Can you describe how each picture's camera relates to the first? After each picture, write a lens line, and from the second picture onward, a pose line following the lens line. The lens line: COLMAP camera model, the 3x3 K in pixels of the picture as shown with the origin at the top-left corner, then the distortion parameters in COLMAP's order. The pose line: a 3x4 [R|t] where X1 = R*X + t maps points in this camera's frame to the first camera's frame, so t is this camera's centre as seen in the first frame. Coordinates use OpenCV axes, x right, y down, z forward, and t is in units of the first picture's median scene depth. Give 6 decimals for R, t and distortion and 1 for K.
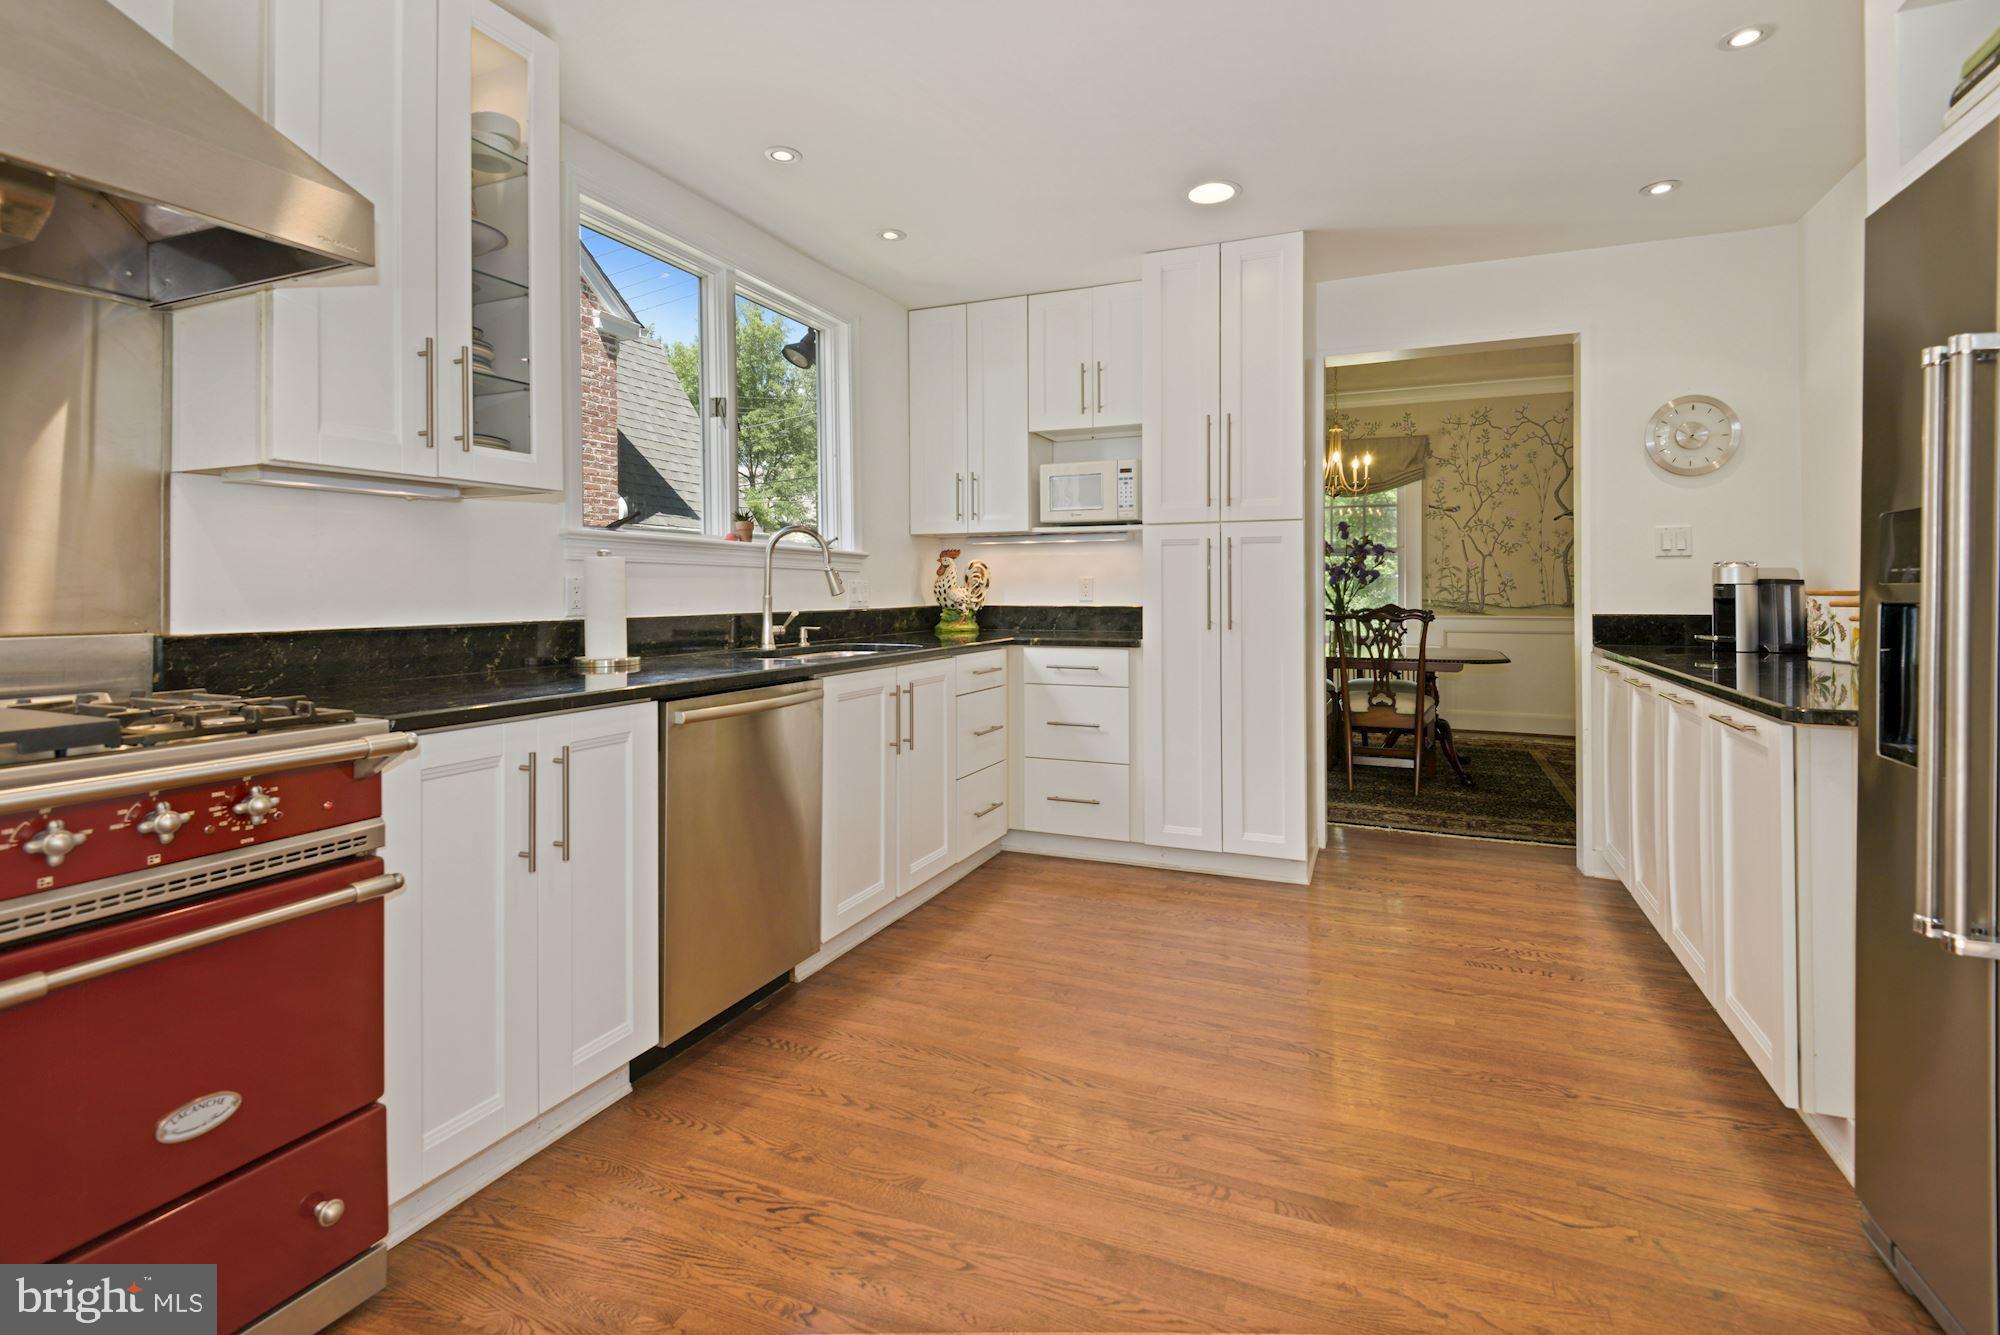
lens RADIAL K [[925.5, 0, 1010.3], [0, 925.5, 591.0], [0, 0, 1]] dist [0.031364, -0.021304]
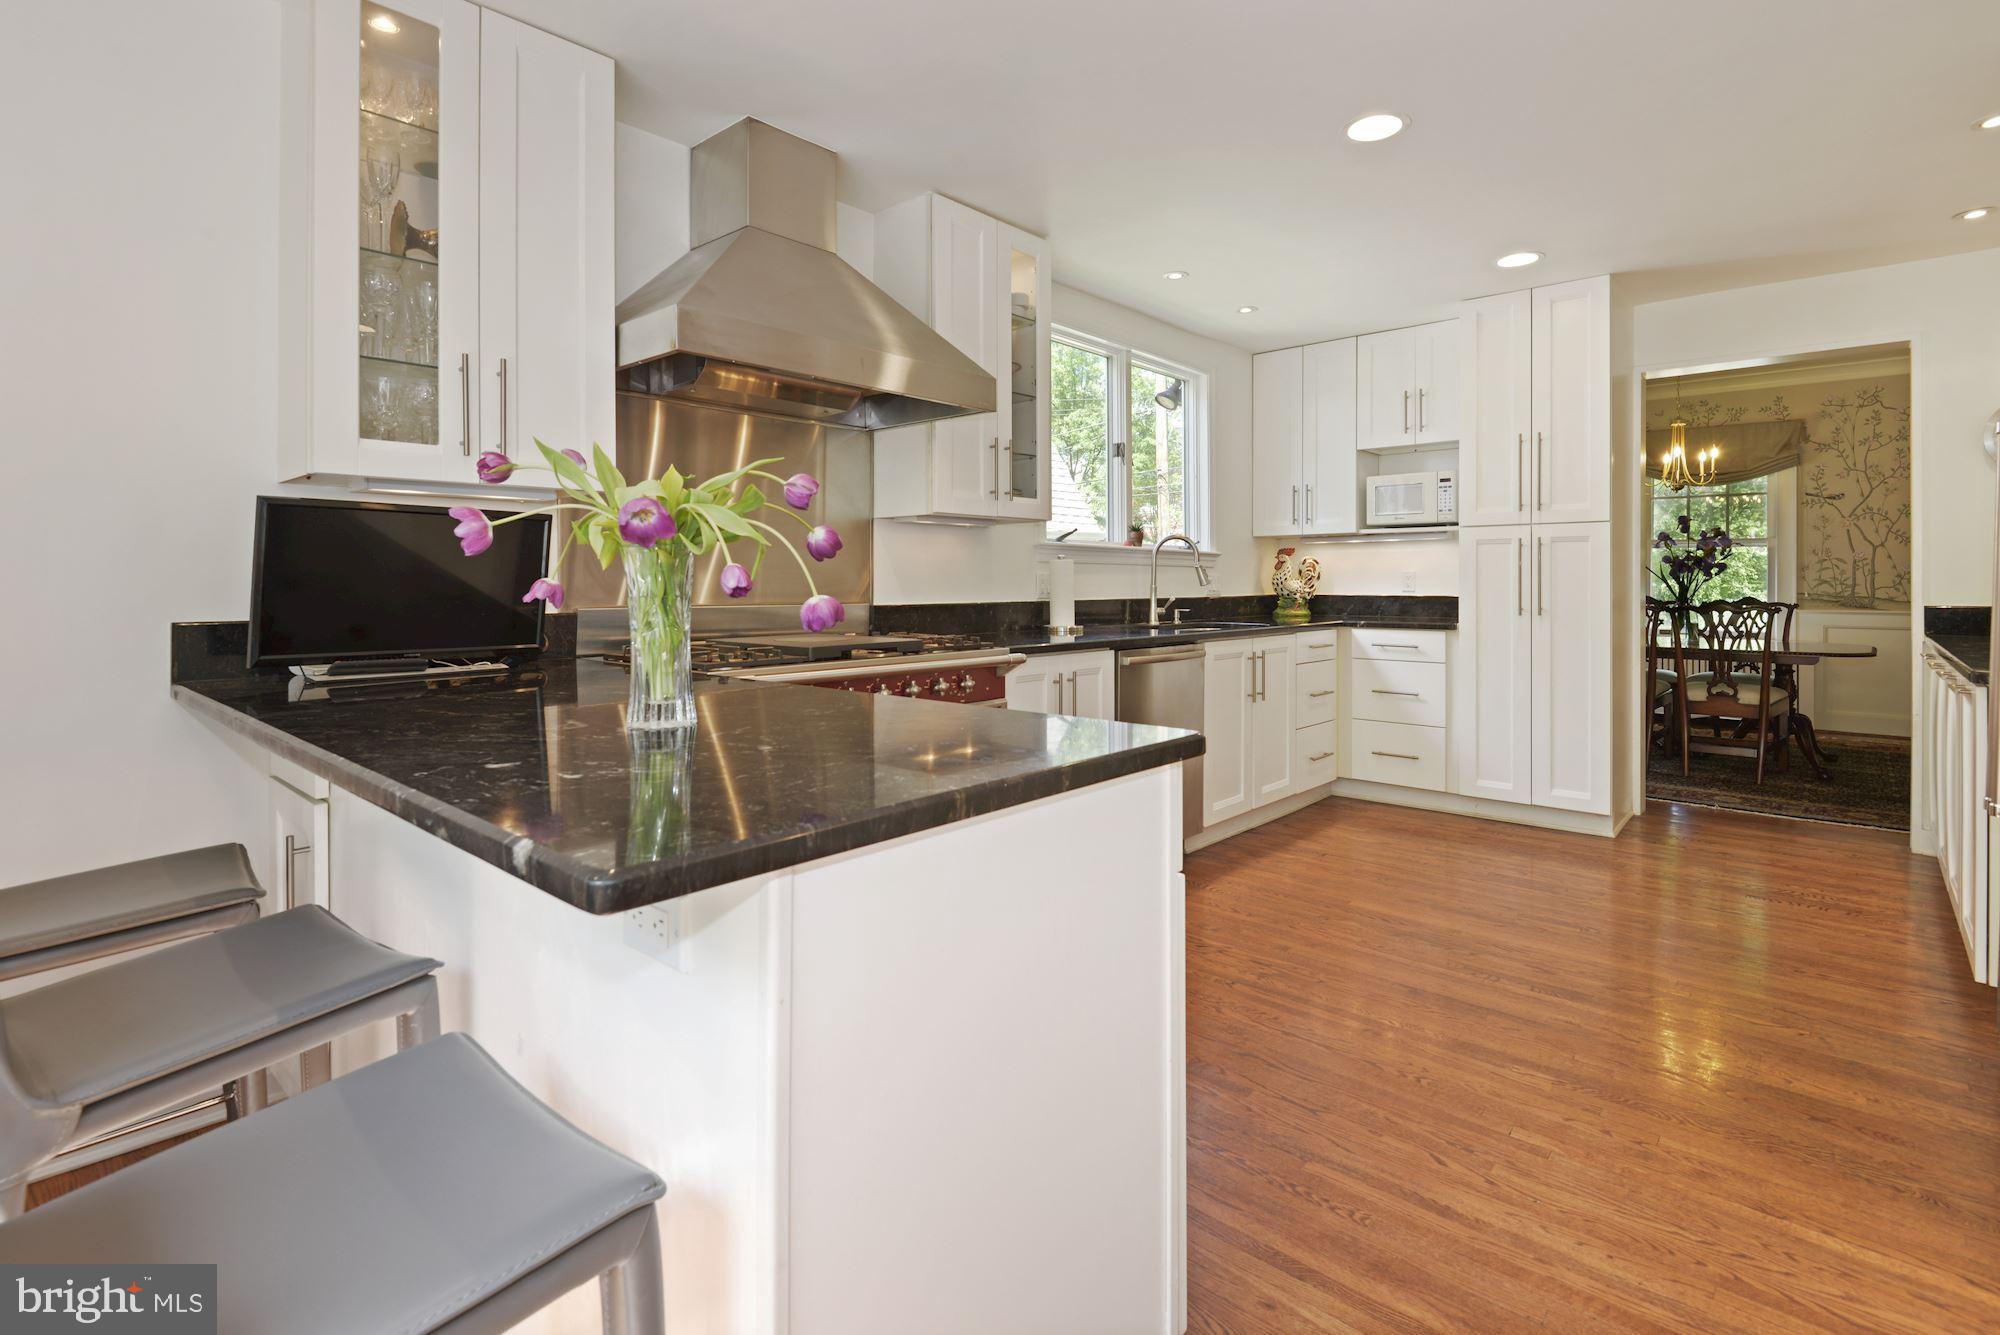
lens RADIAL K [[940.9, 0, 1008.2], [0, 940.9, 590.8], [0, 0, 1]] dist [0.018209, -0.022976]
pose [[0.946665, 0.004798, -0.322184, -0.014576], [-0.002077, 0.999959, 0.008787, 0.000708], [0.322213, -0.007649, 0.946636, -0.336909]]
